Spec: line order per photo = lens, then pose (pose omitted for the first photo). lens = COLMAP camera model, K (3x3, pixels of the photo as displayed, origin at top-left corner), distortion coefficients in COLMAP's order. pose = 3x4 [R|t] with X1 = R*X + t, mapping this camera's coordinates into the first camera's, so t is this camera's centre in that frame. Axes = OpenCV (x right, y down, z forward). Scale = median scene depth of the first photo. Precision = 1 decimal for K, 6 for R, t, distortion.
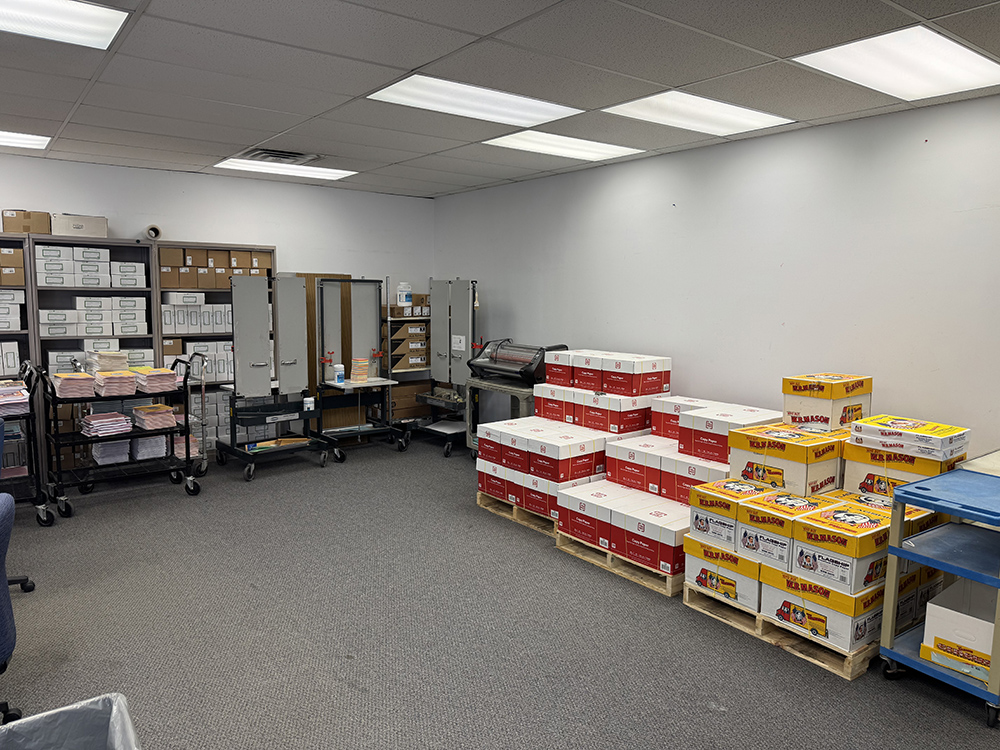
lens RADIAL K [[699.1, 0, 499.1], [0, 699.1, 371.3], [0, 0, 1]] dist [0.004211, -0.012580]
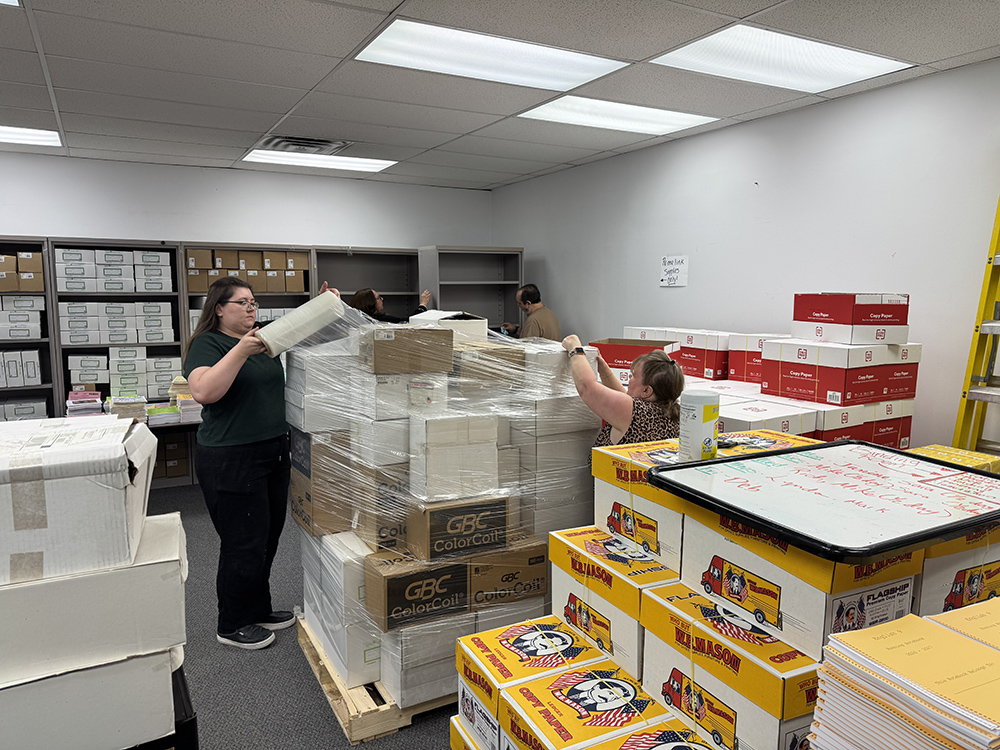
lens RADIAL K [[699.1, 0, 501.2], [0, 699.1, 379.0], [0, 0, 1]] dist [0.004211, -0.012580]
pose [[0.989239, 0.007405, -0.146122, 0.072401], [-0.006141, 0.999940, 0.009101, -0.014808], [0.146180, -0.008106, 0.989225, 0.140578]]
